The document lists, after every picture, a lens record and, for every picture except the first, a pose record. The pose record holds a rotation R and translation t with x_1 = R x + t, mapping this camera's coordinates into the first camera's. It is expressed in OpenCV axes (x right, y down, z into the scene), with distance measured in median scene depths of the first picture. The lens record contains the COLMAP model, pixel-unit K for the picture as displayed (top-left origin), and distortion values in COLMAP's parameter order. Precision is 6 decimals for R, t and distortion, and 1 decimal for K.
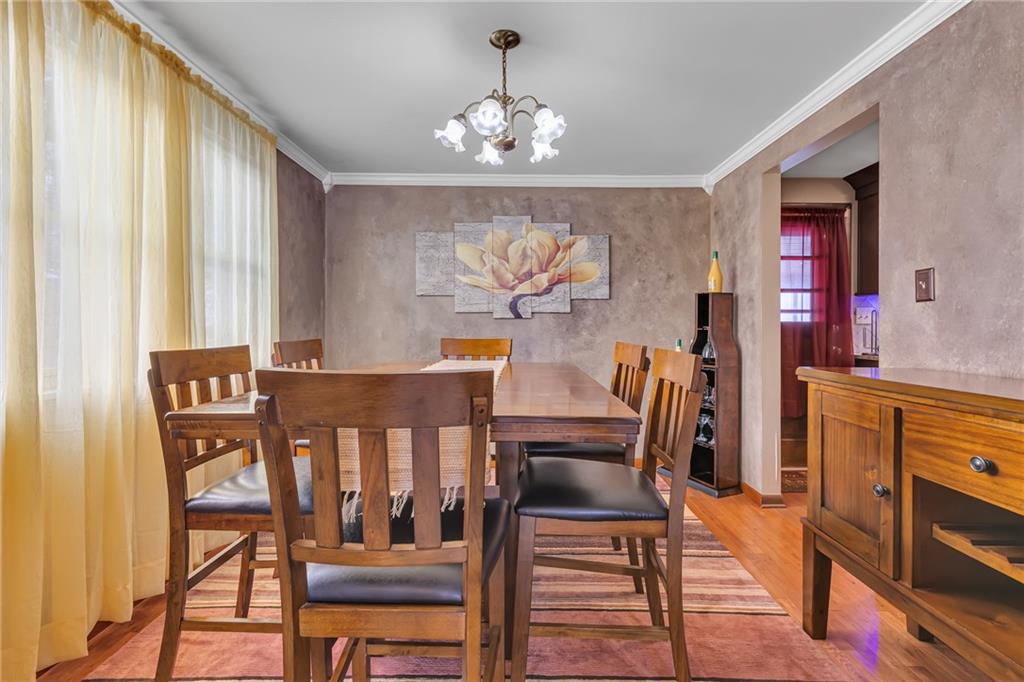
lens RADIAL K [[464.9, 0, 509.5], [0, 464.9, 333.8], [0, 0, 1]] dist [0.005642, -0.001480]
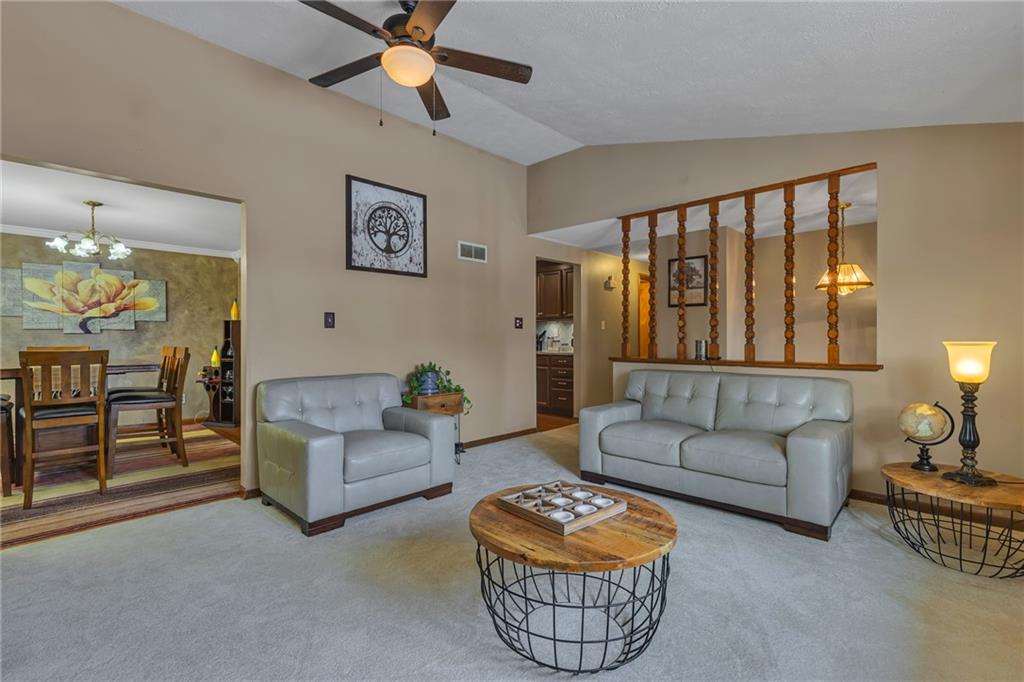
lens RADIAL K [[464.9, 0, 523.4], [0, 464.9, 335.8], [0, 0, 1]] dist [0.005642, -0.001480]
pose [[0.679324, -0.003071, 0.733832, -0.126348], [0.016165, 0.999811, -0.010780, 0.011892], [-0.733661, 0.019185, 0.679245, -0.980682]]
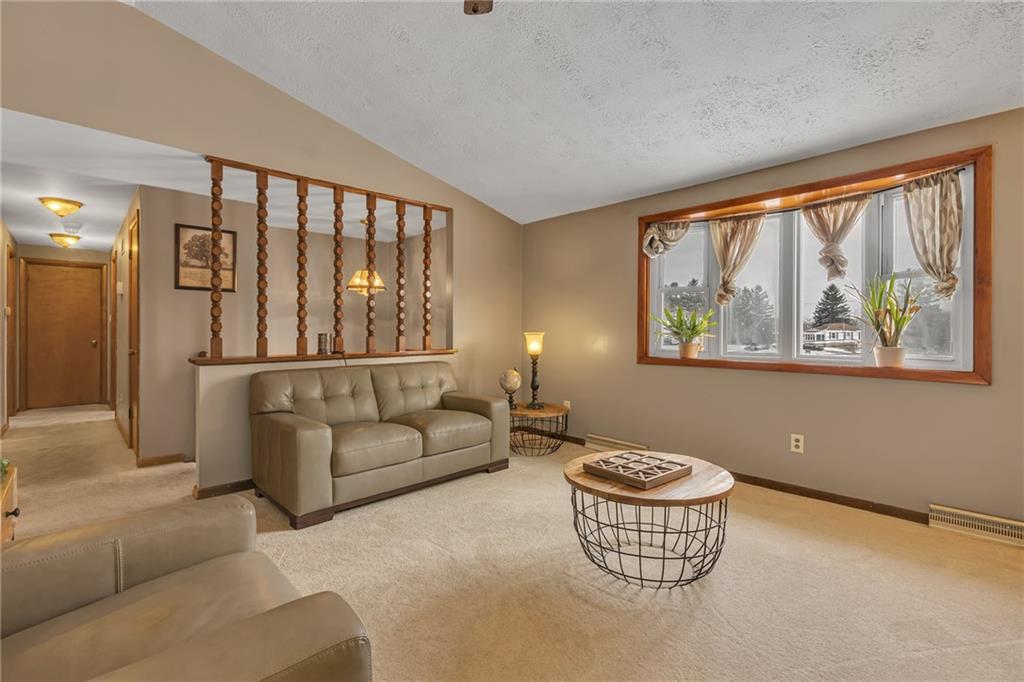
lens RADIAL K [[464.9, 0, 529.9], [0, 464.9, 327.9], [0, 0, 1]] dist [0.005642, -0.001480]
pose [[-0.709567, -0.000529, 0.704637, 0.072410], [0.009227, 0.999907, 0.010042, -0.031395], [-0.704577, 0.013627, -0.709497, 1.816205]]
